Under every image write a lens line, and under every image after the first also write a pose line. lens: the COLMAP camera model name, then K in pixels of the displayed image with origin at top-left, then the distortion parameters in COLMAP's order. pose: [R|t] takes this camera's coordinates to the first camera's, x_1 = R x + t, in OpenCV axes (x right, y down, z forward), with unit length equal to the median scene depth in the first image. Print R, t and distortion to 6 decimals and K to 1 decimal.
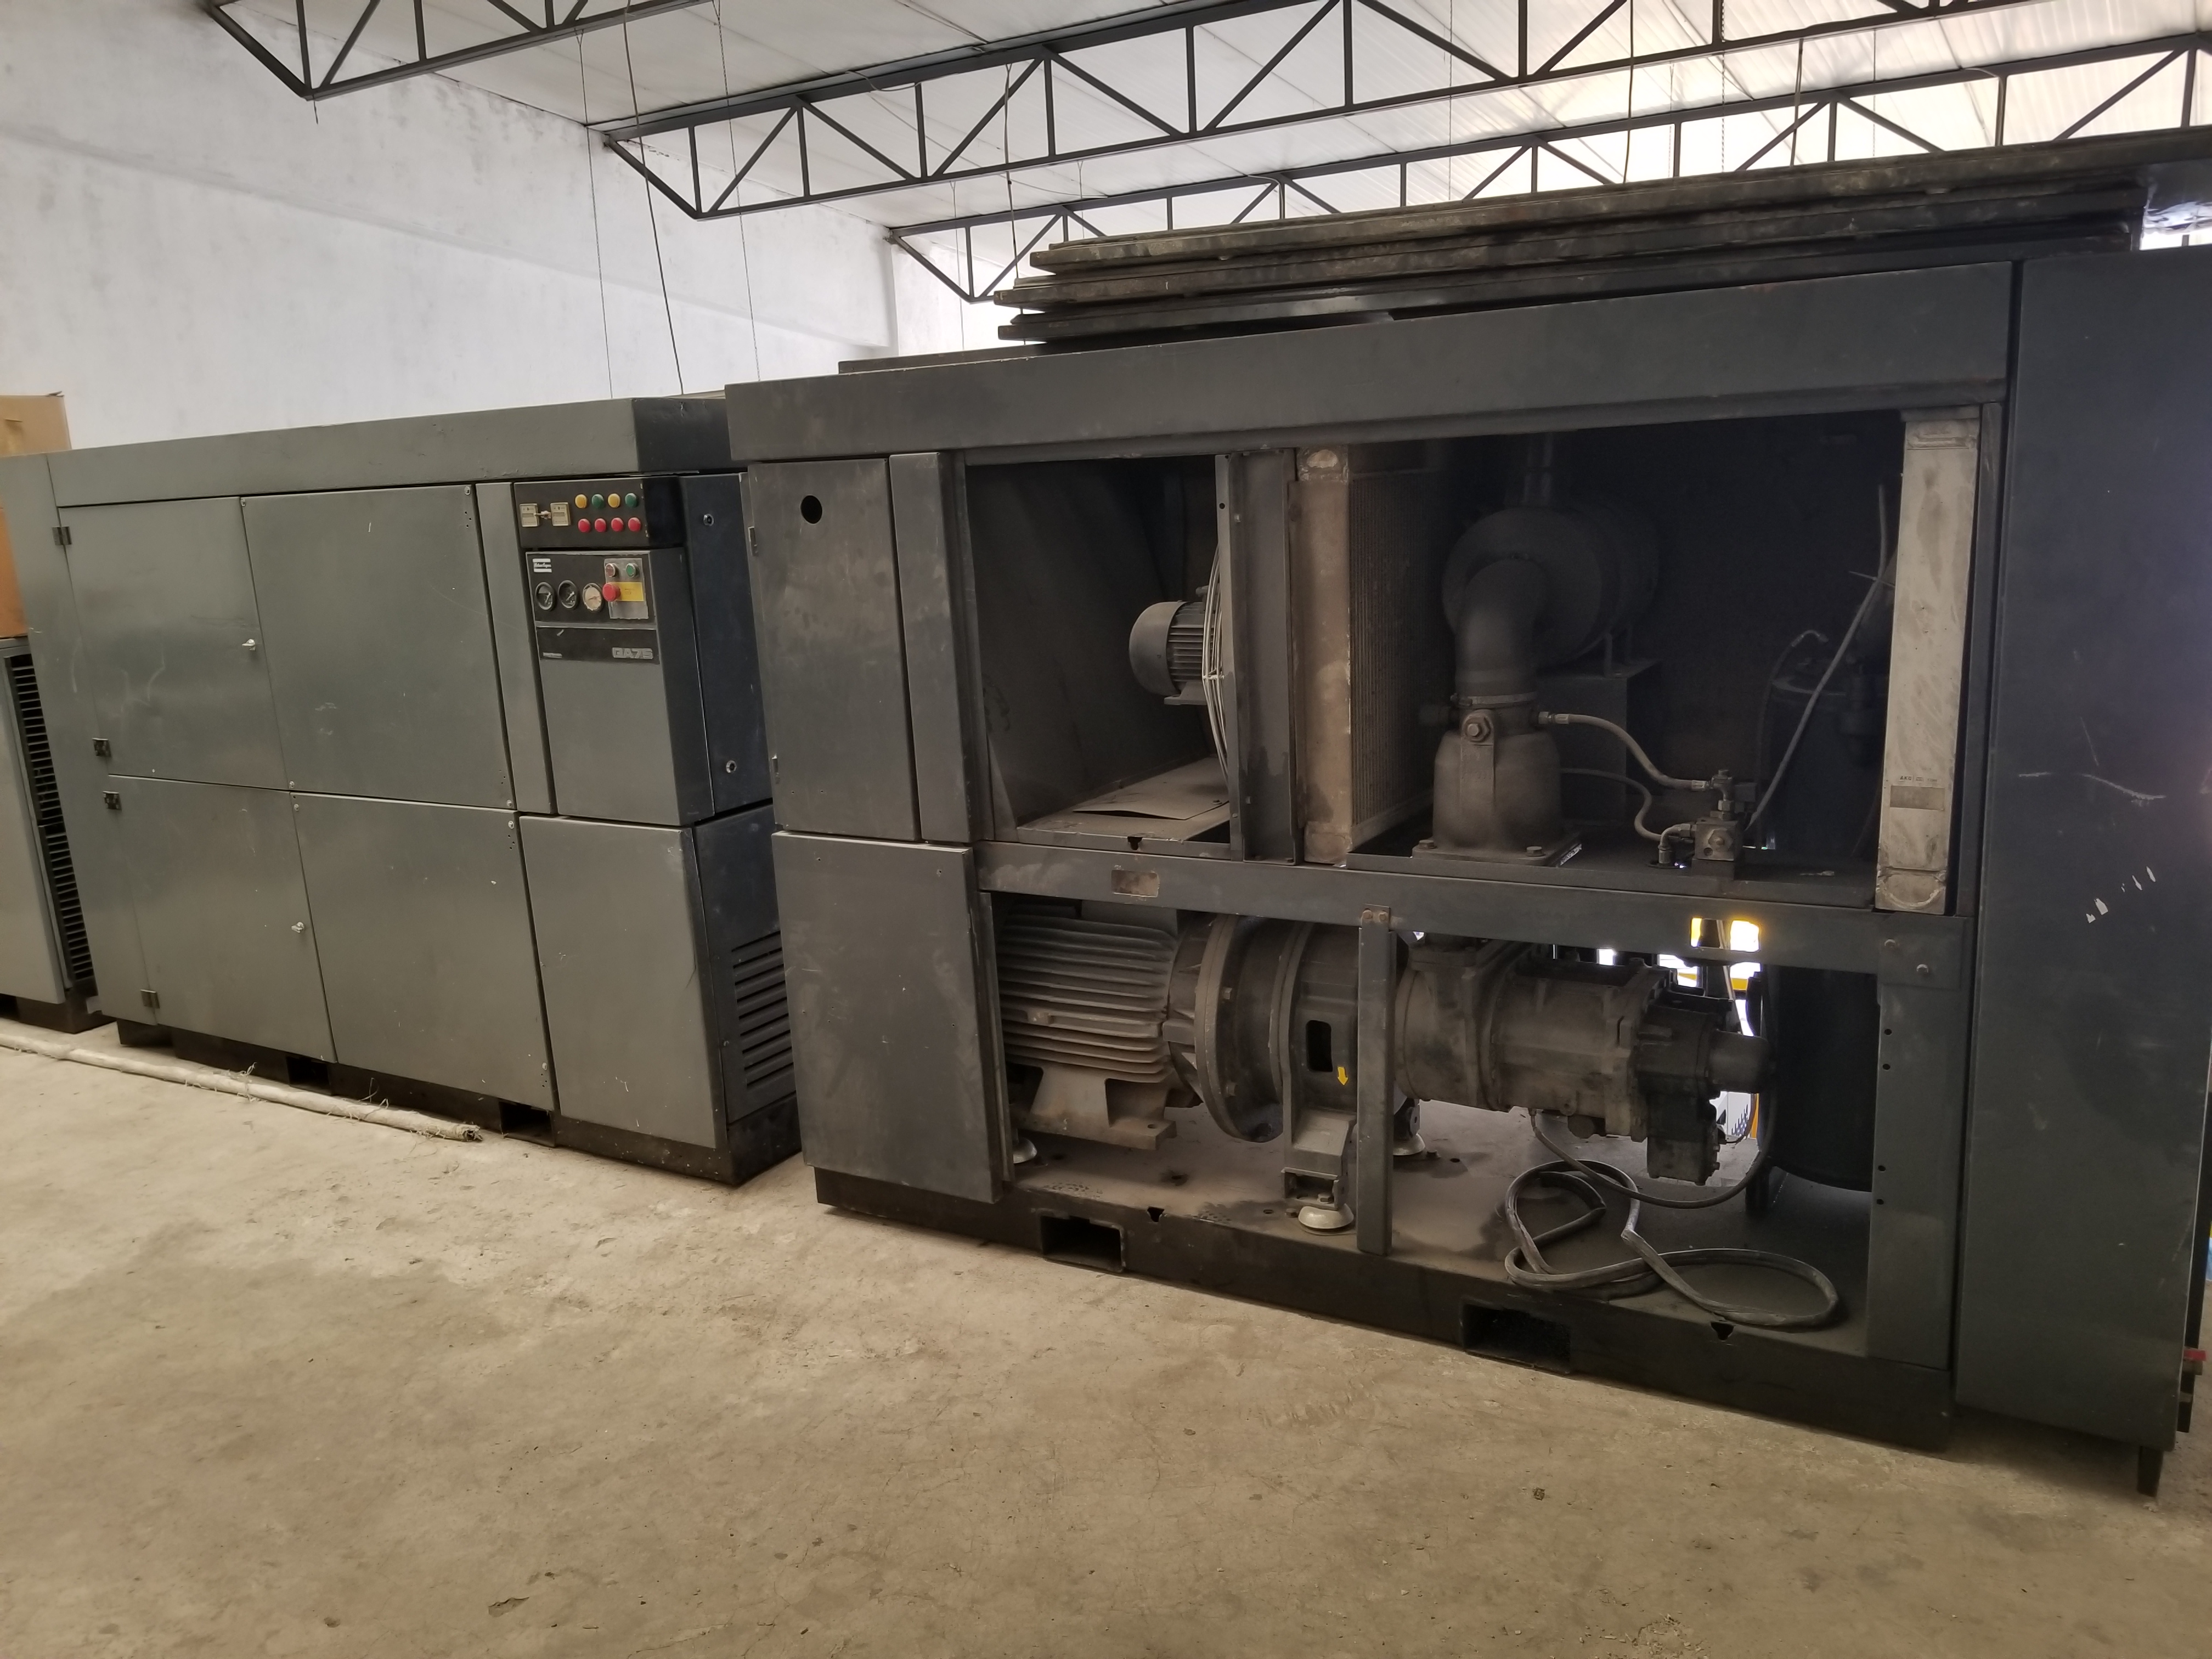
lens RADIAL K [[1724.1, 0, 1143.3], [0, 1724.1, 835.3], [0, 0, 1]] dist [0.103703, -0.168785]
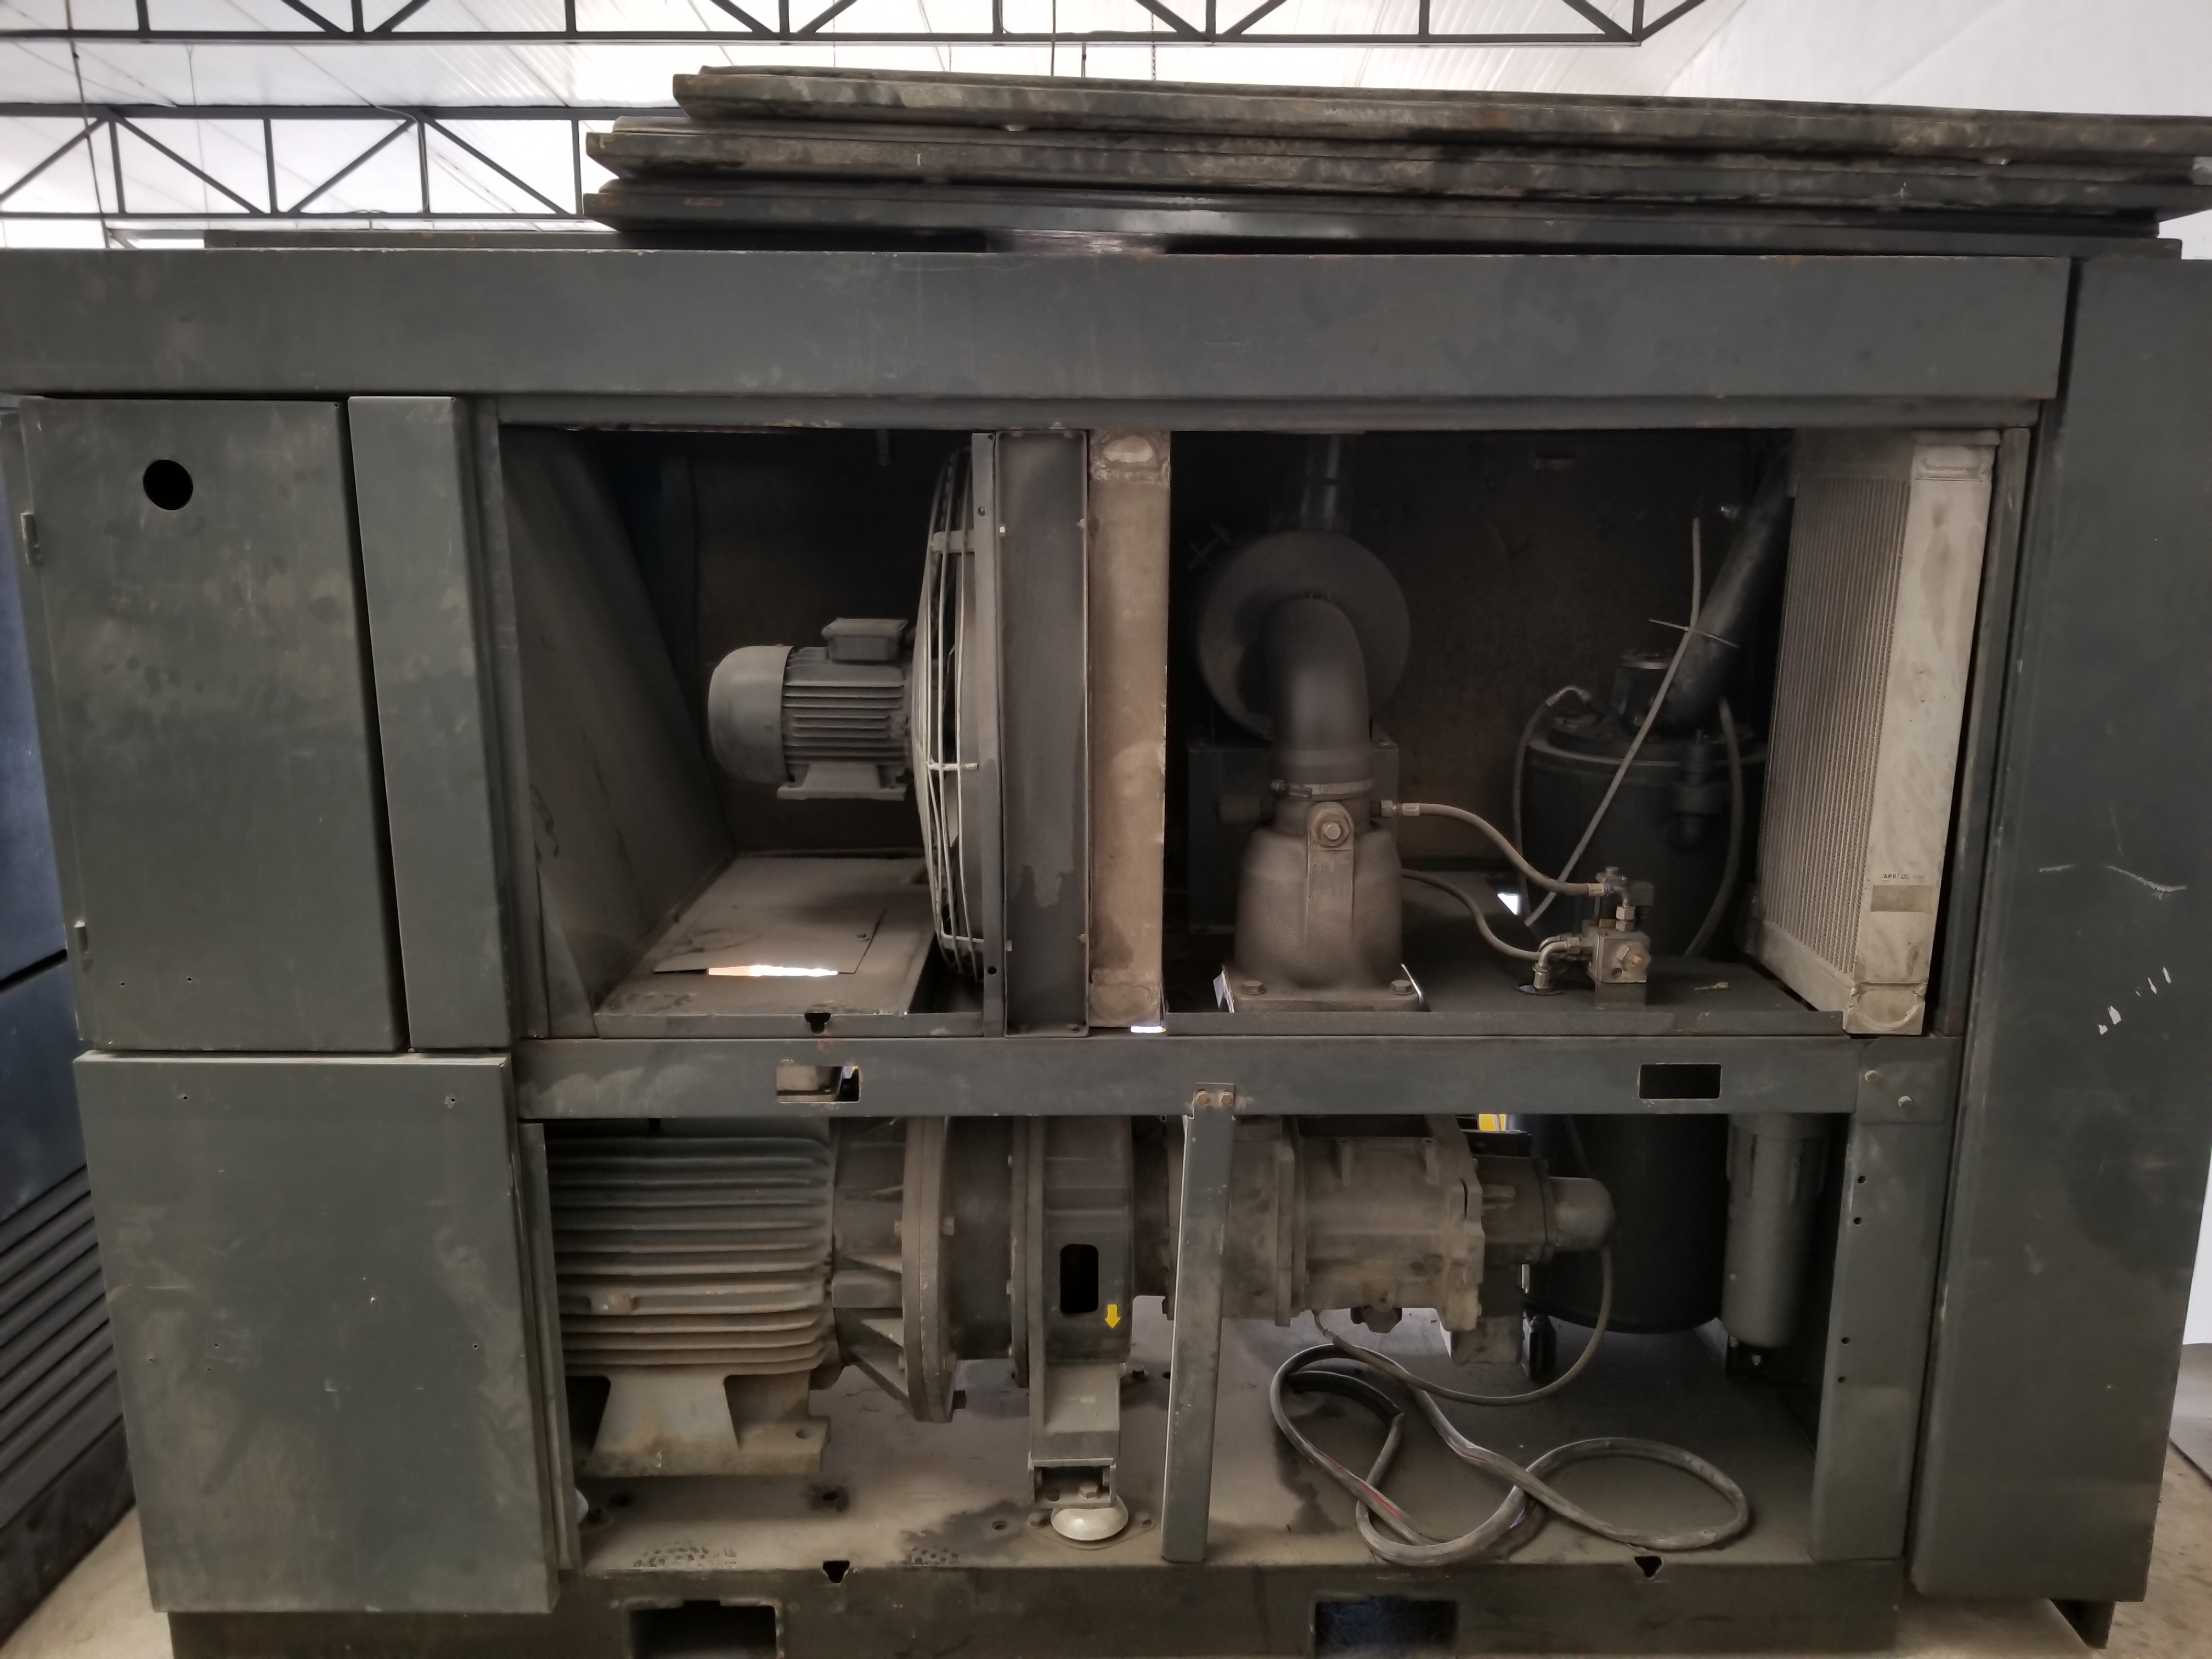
lens RADIAL K [[1724.1, 0, 1143.3], [0, 1724.1, 835.3], [0, 0, 1]] dist [0.103703, -0.168785]
pose [[0.855129, -0.057248, 0.515245, -0.247564], [0.060460, 0.998115, 0.010555, -0.069684], [-0.514878, 0.022126, 0.856978, 0.402683]]
